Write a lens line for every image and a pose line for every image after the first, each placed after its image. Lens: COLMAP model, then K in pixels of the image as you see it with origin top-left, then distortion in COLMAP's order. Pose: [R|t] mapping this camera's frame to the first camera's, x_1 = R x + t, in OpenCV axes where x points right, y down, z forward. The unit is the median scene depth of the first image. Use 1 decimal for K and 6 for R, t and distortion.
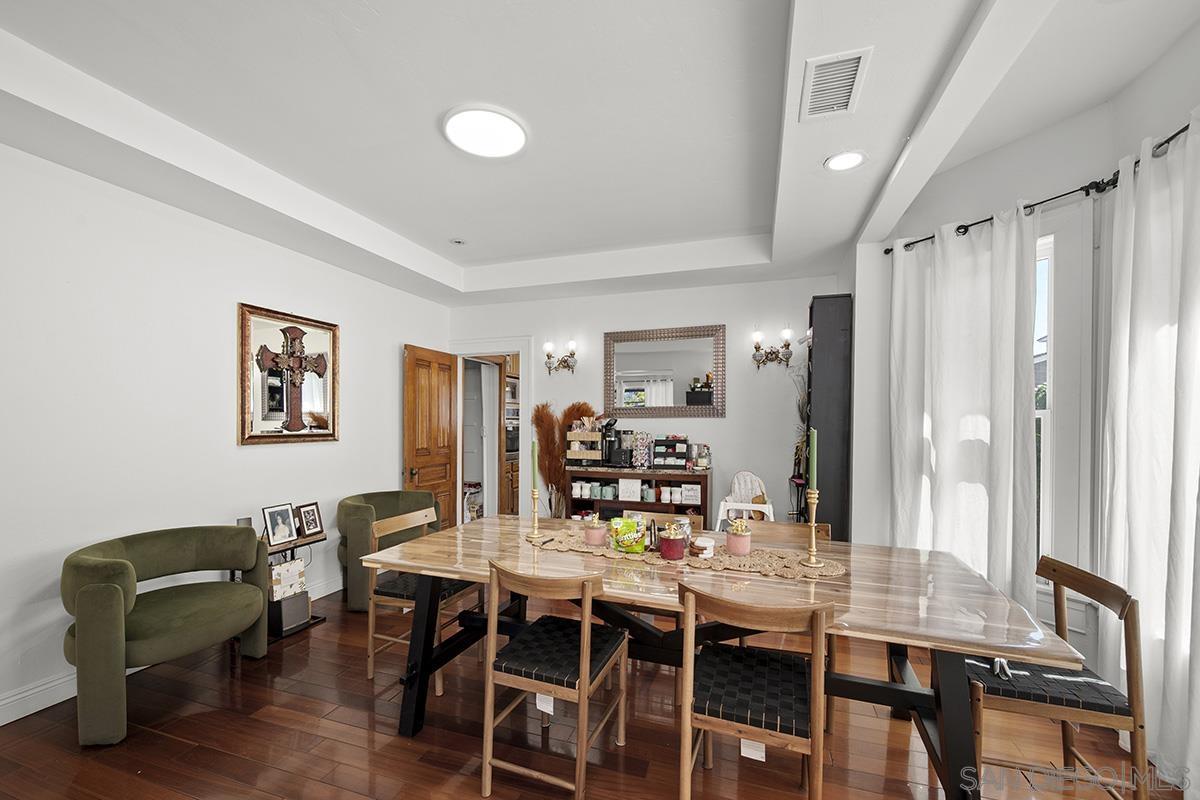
lens RADIAL K [[479.7, 0, 598.5], [0, 479.7, 426.2], [0, 0, 1]] dist [0.000200, -0.000534]
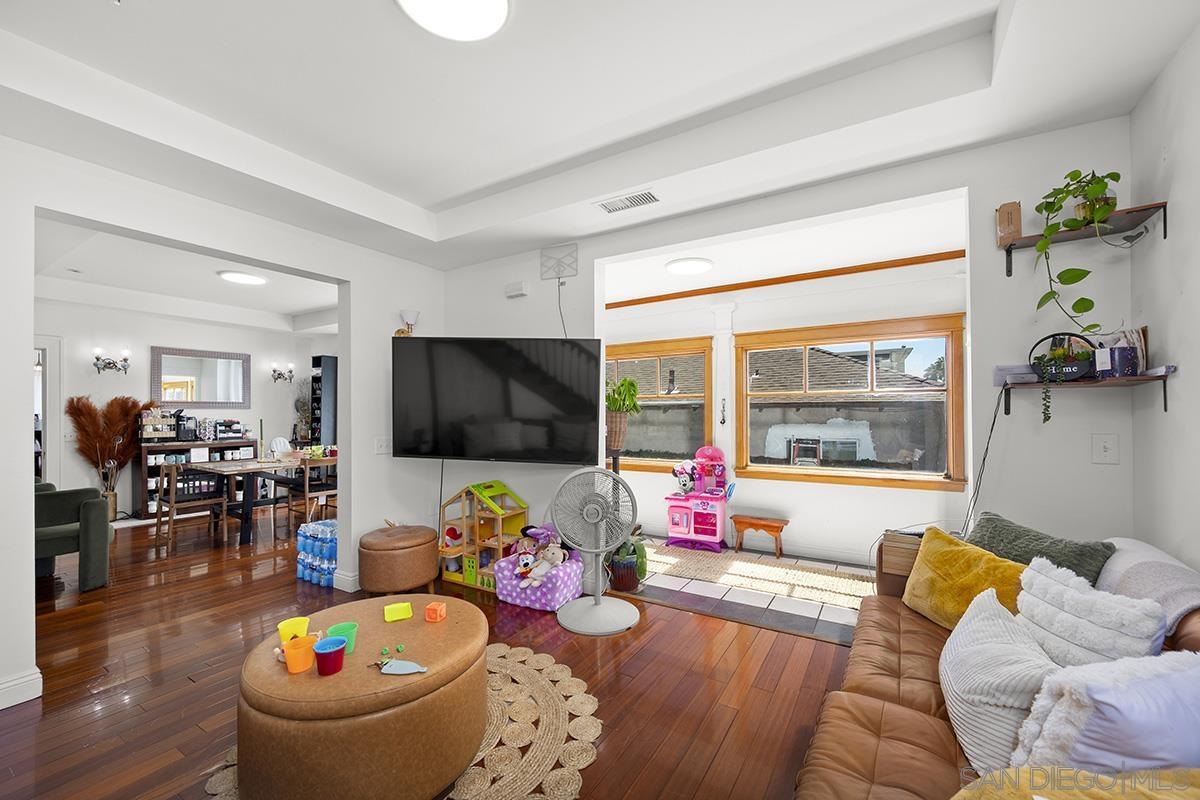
lens RADIAL K [[479.7, 0, 600.4], [0, 479.7, 409.6], [0, 0, 1]] dist [0.000200, -0.000534]
pose [[0.224086, 0.007884, 0.974537, -1.143655], [0.017151, 0.999781, -0.012032, 0.026020], [-0.974418, 0.019410, 0.223902, -0.603090]]
